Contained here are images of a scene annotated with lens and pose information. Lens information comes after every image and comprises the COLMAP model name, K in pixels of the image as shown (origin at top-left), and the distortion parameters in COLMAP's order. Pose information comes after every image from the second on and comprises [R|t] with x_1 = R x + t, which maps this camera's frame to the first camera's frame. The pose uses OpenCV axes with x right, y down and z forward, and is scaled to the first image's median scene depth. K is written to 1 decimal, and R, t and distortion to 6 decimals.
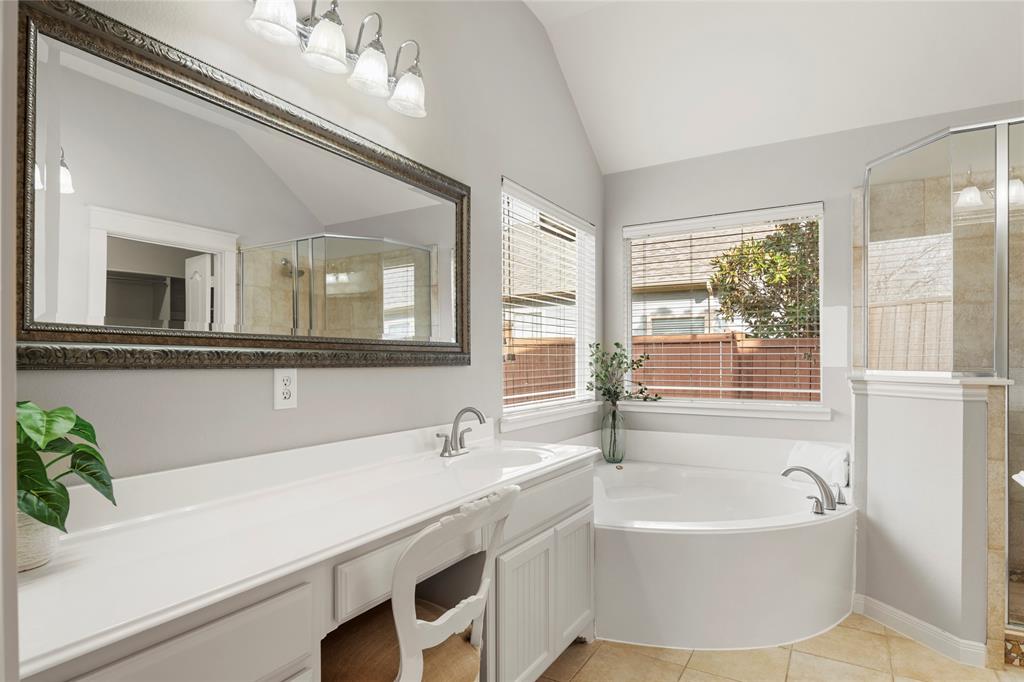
lens RADIAL K [[554.4, 0, 512.3], [0, 554.4, 365.1], [0, 0, 1]] dist [-0.005267, -0.000695]
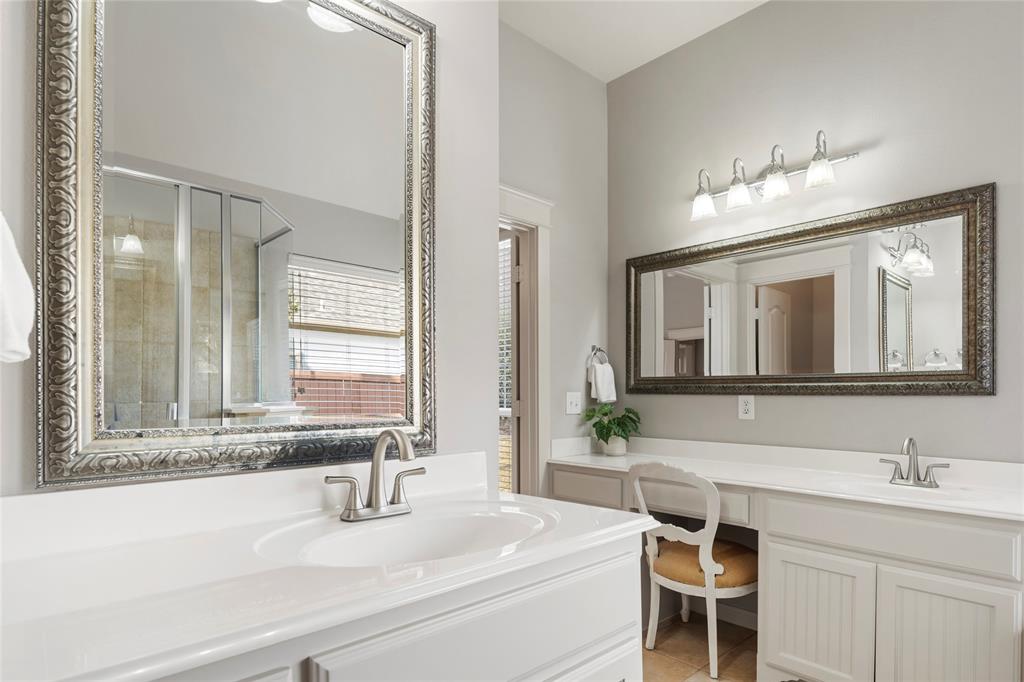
lens RADIAL K [[554.4, 0, 512.3], [0, 554.4, 365.1], [0, 0, 1]] dist [-0.005267, -0.000695]
pose [[-0.308593, -0.040965, -0.950312, 1.181178], [-0.002707, 0.999106, -0.042190, -0.010357], [0.951190, -0.010448, -0.308428, 0.710042]]
